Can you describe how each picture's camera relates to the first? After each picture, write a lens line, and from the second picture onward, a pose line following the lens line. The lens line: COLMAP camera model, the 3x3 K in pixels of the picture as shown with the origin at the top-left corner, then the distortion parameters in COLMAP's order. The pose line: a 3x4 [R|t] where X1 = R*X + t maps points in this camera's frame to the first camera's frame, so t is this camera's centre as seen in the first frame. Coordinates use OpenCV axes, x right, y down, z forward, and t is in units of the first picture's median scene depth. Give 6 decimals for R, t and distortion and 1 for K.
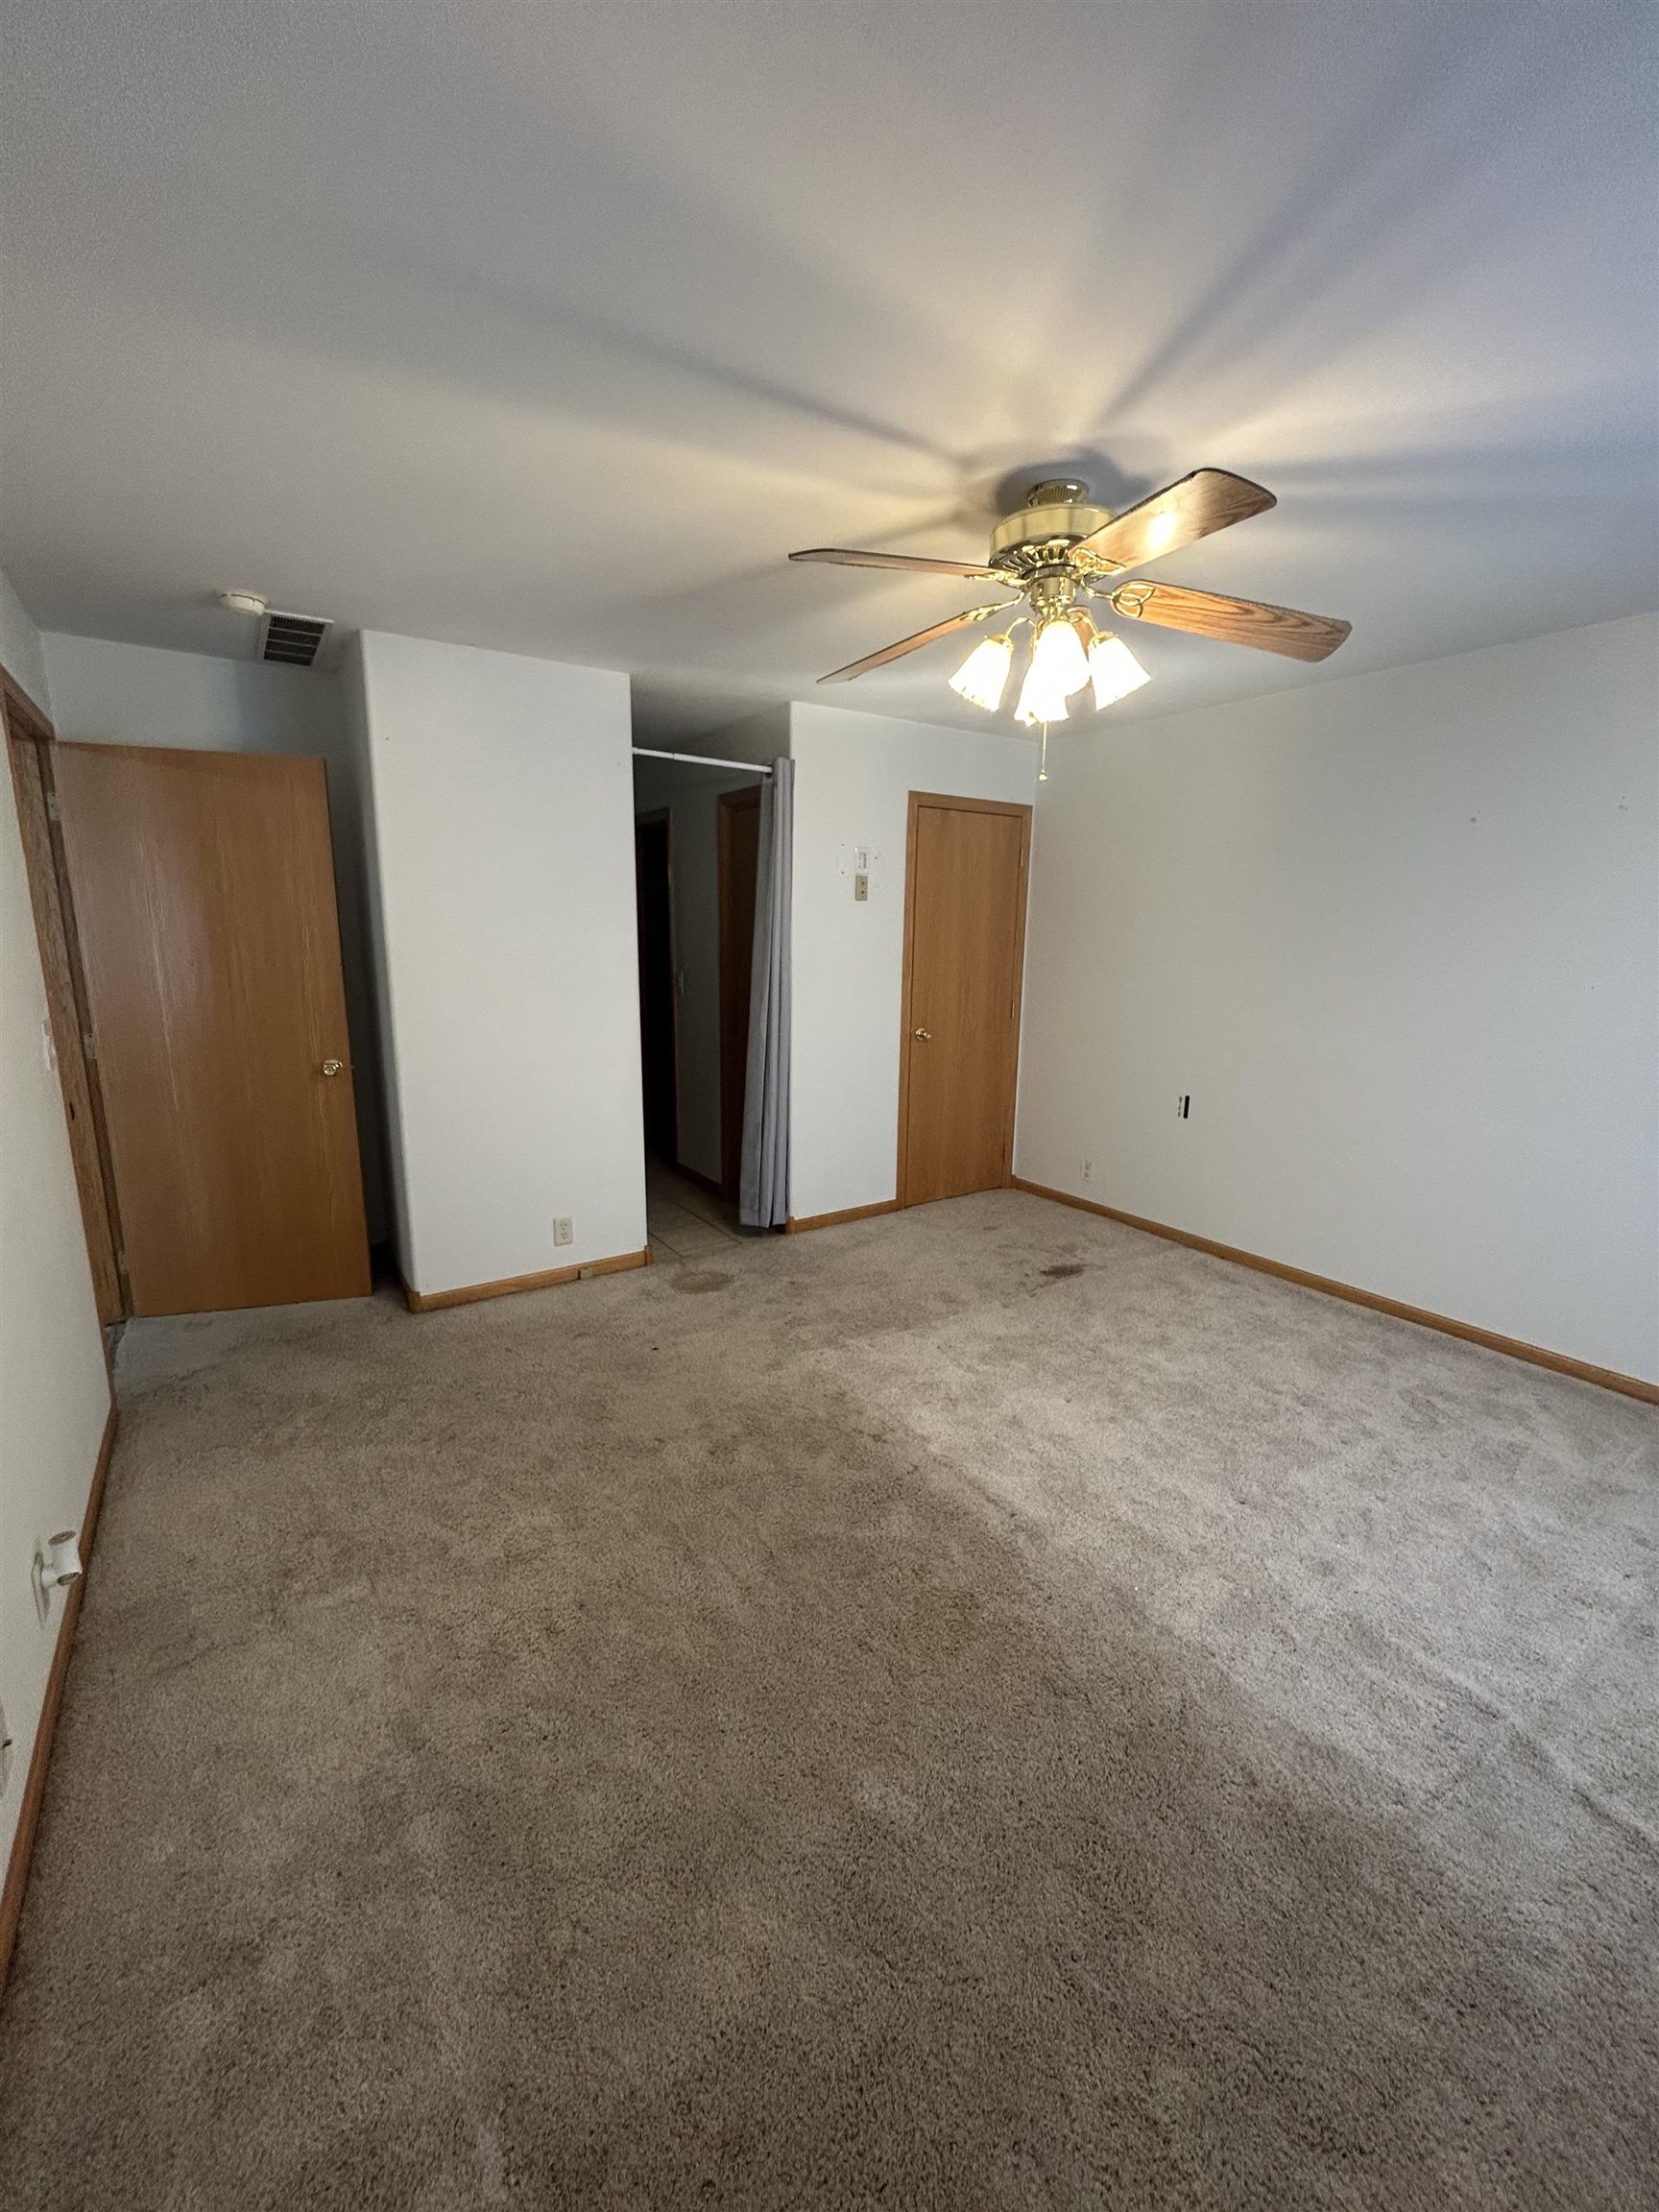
lens RADIAL K [[902.2, 0, 830.3], [0, 902.2, 1108.7], [0, 0, 1]] dist [0.000834, 0.000335]
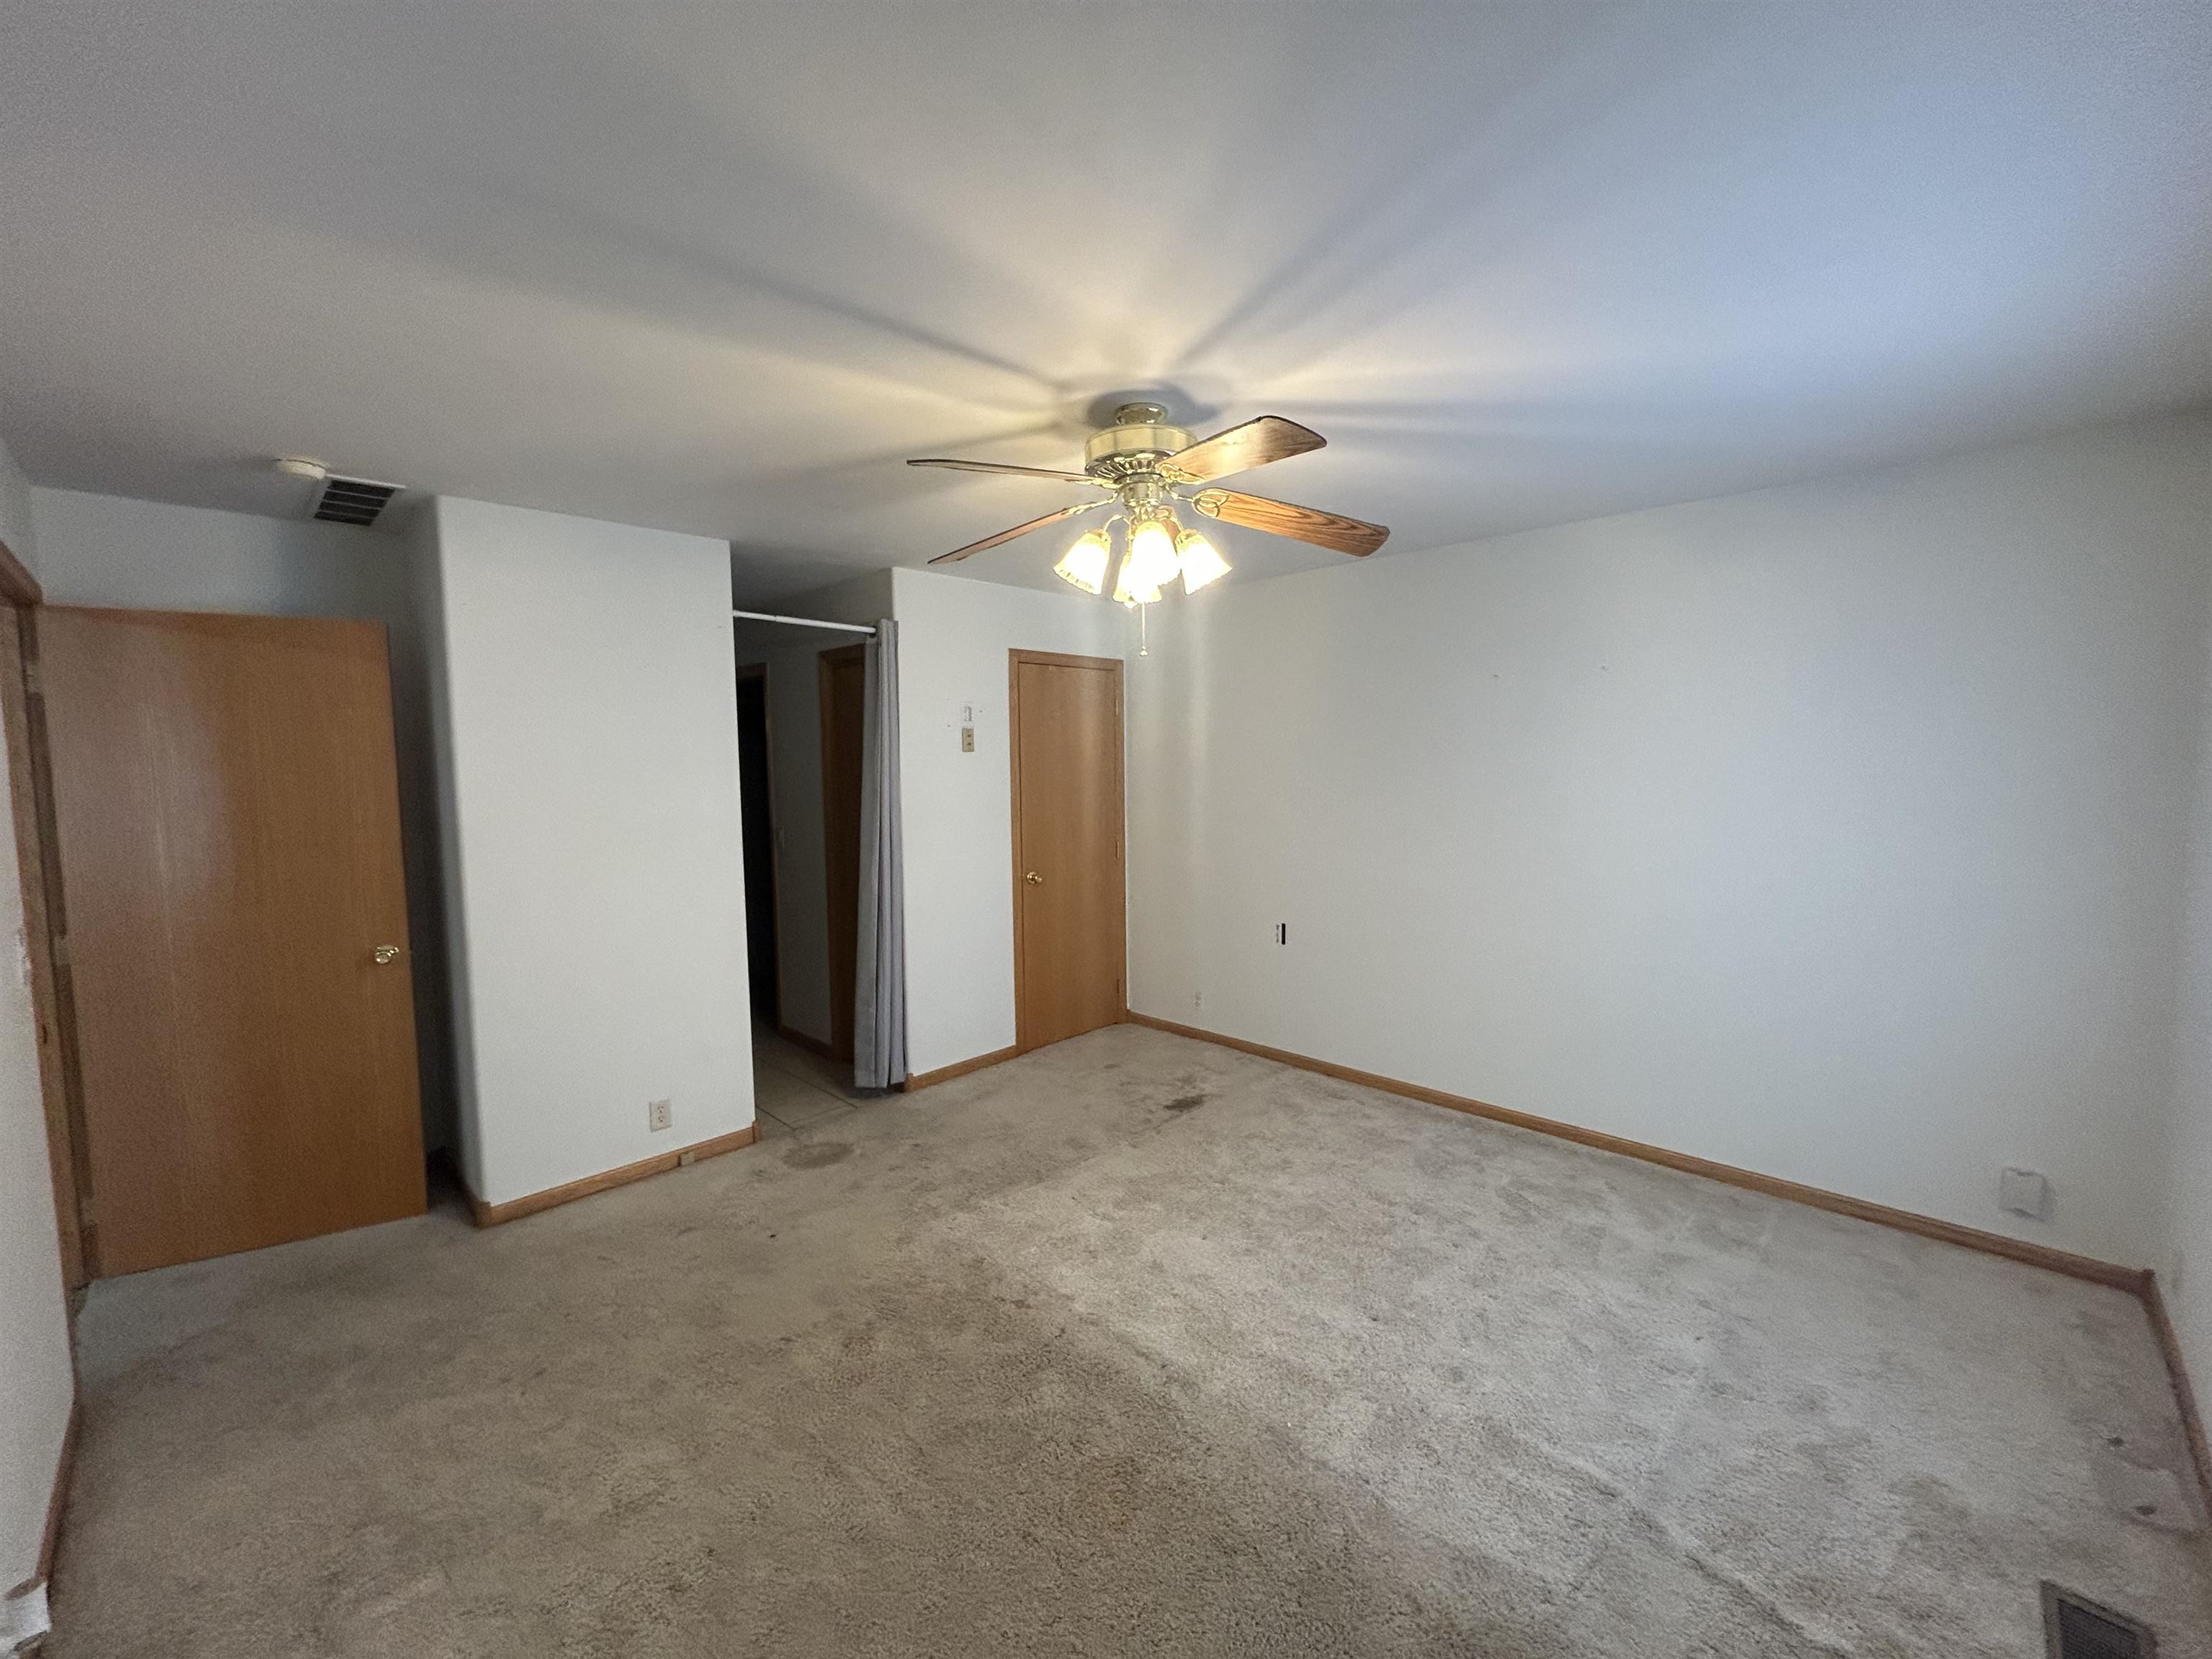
lens RADIAL K [[902.2, 0, 1105.1], [0, 902.2, 831.8], [0, 0, 1]] dist [0.000834, 0.000335]
pose [[0.979815, -0.041188, 0.195618, -0.029600], [0.064415, 0.991402, -0.113898, -0.023741], [-0.189245, 0.124199, 0.974044, -0.028215]]
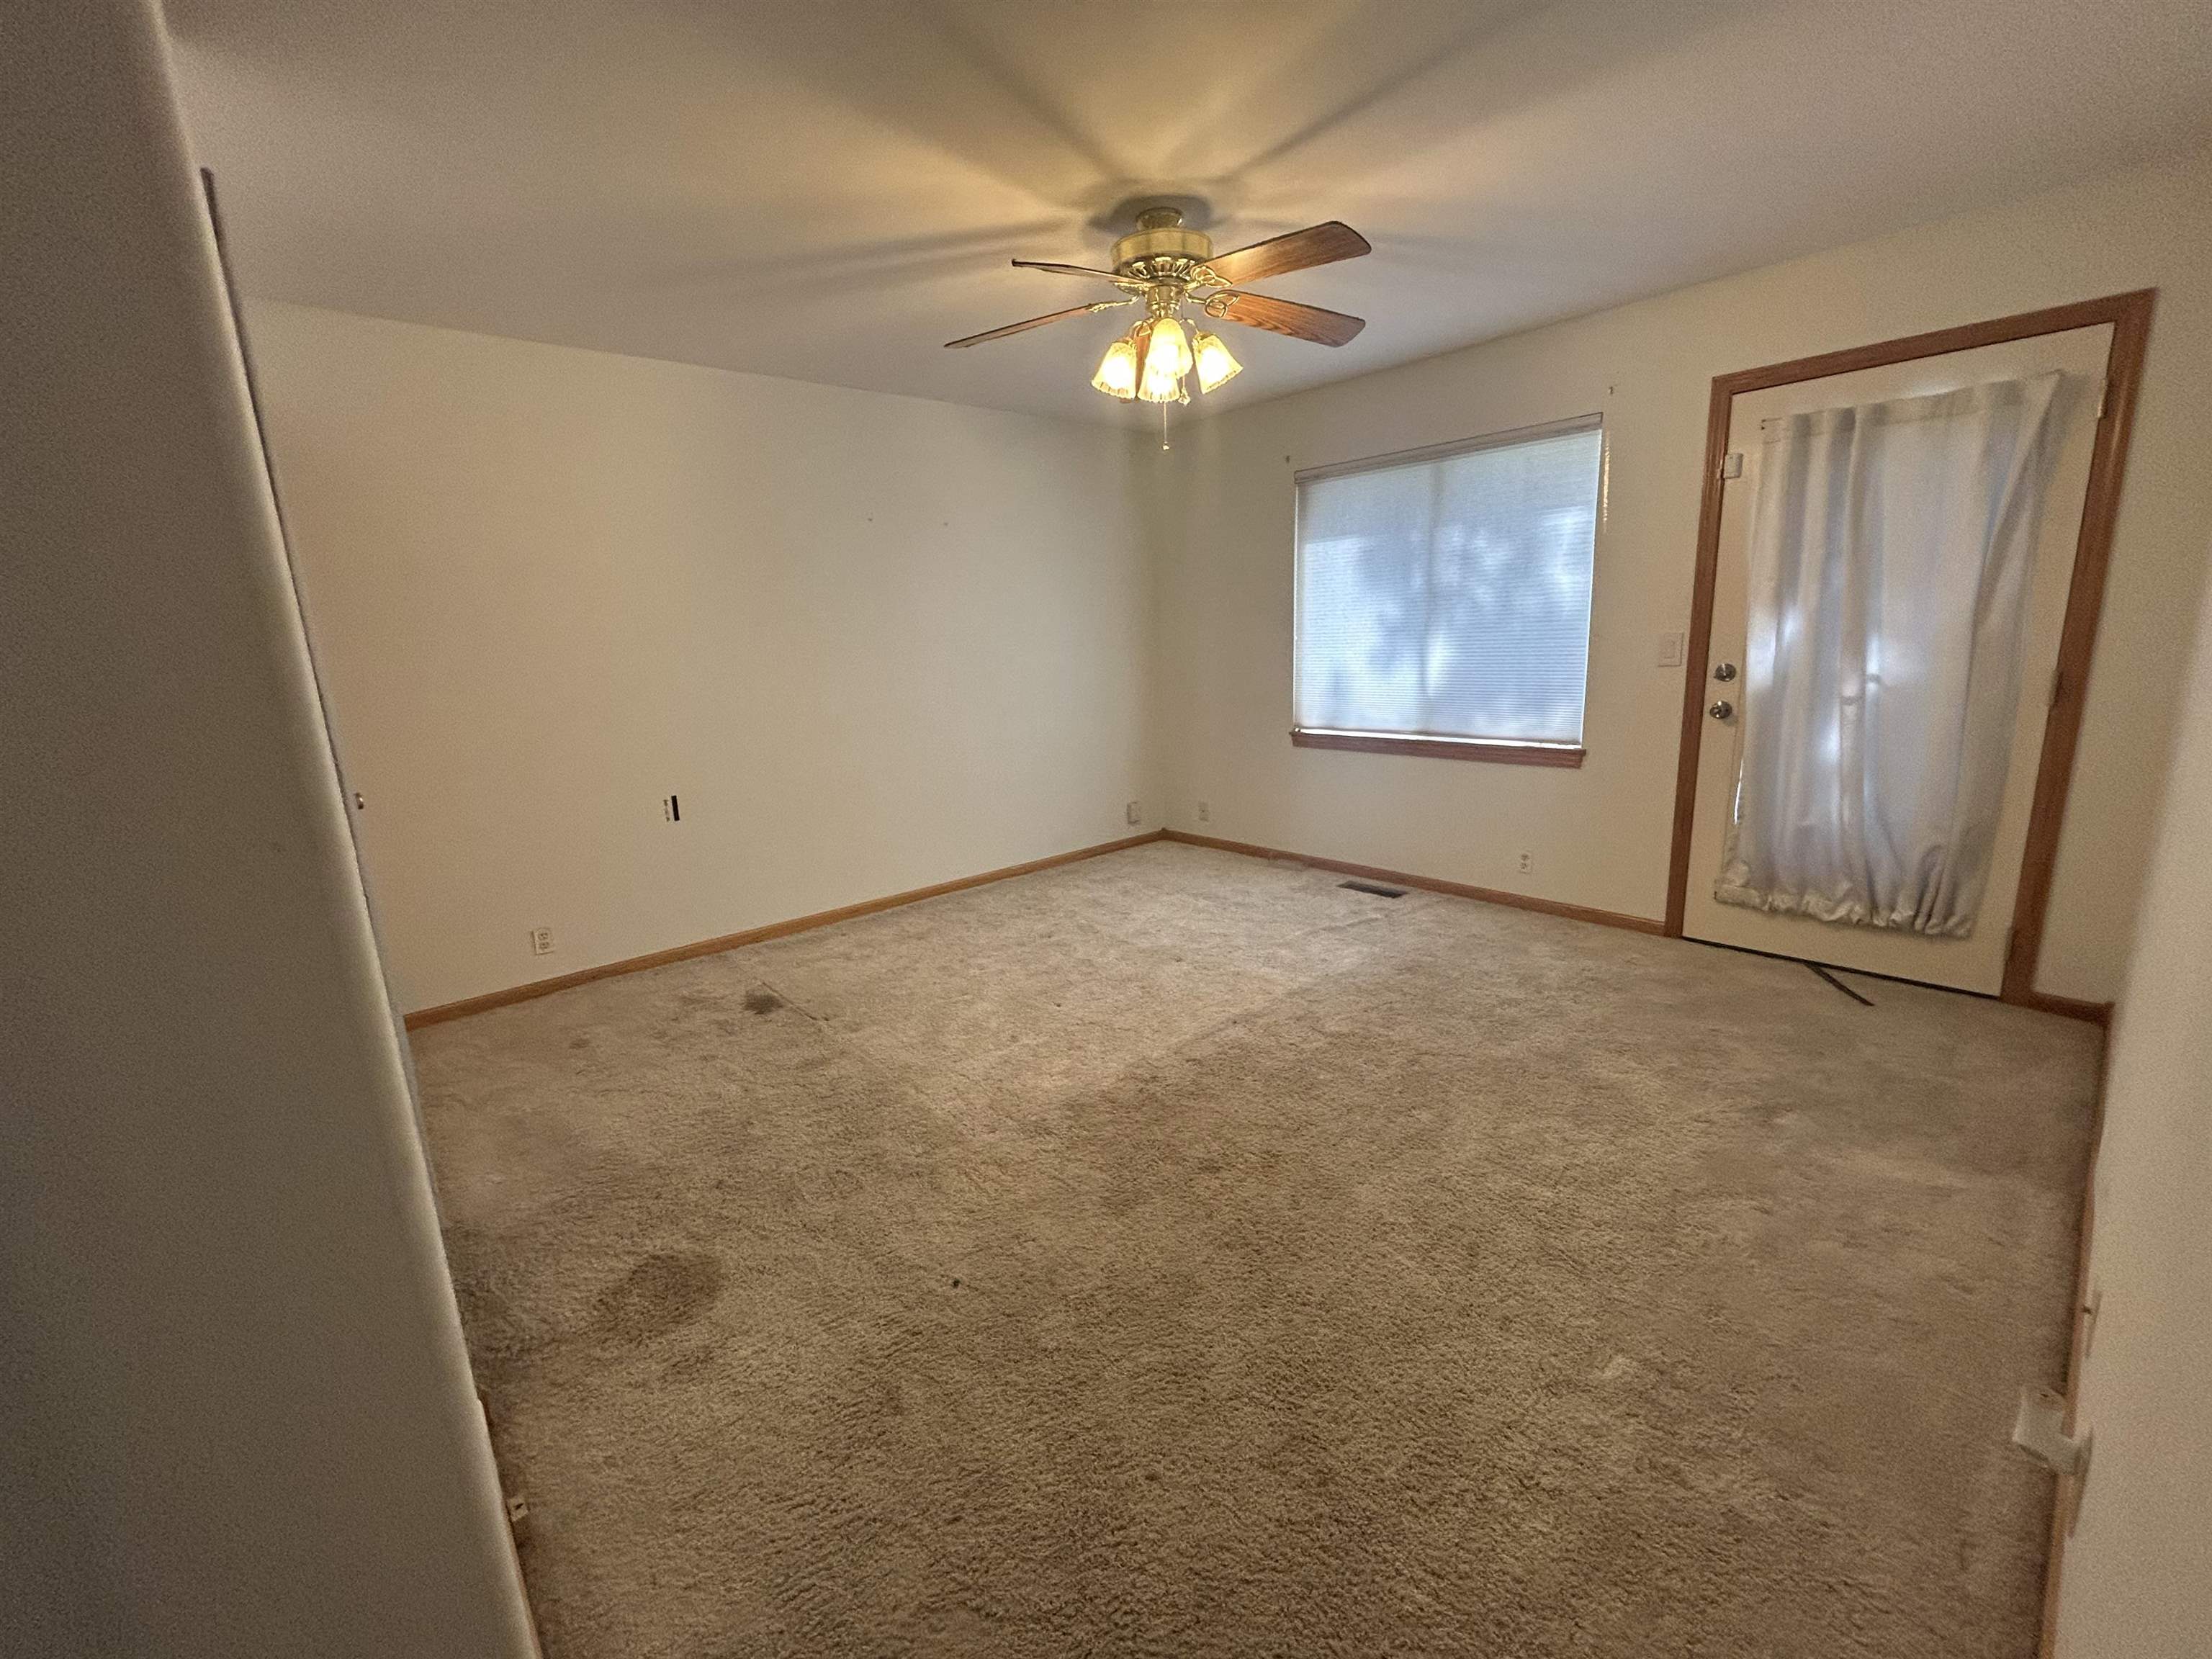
lens RADIAL K [[902.2, 0, 1100.5], [0, 902.2, 824.5], [0, 0, 1]] dist [0.000834, 0.000335]
pose [[-0.130900, -0.208856, 0.969146, -0.904045], [0.242397, 0.941145, 0.235561, -0.162516], [-0.961306, 0.265753, -0.072570, 1.110798]]
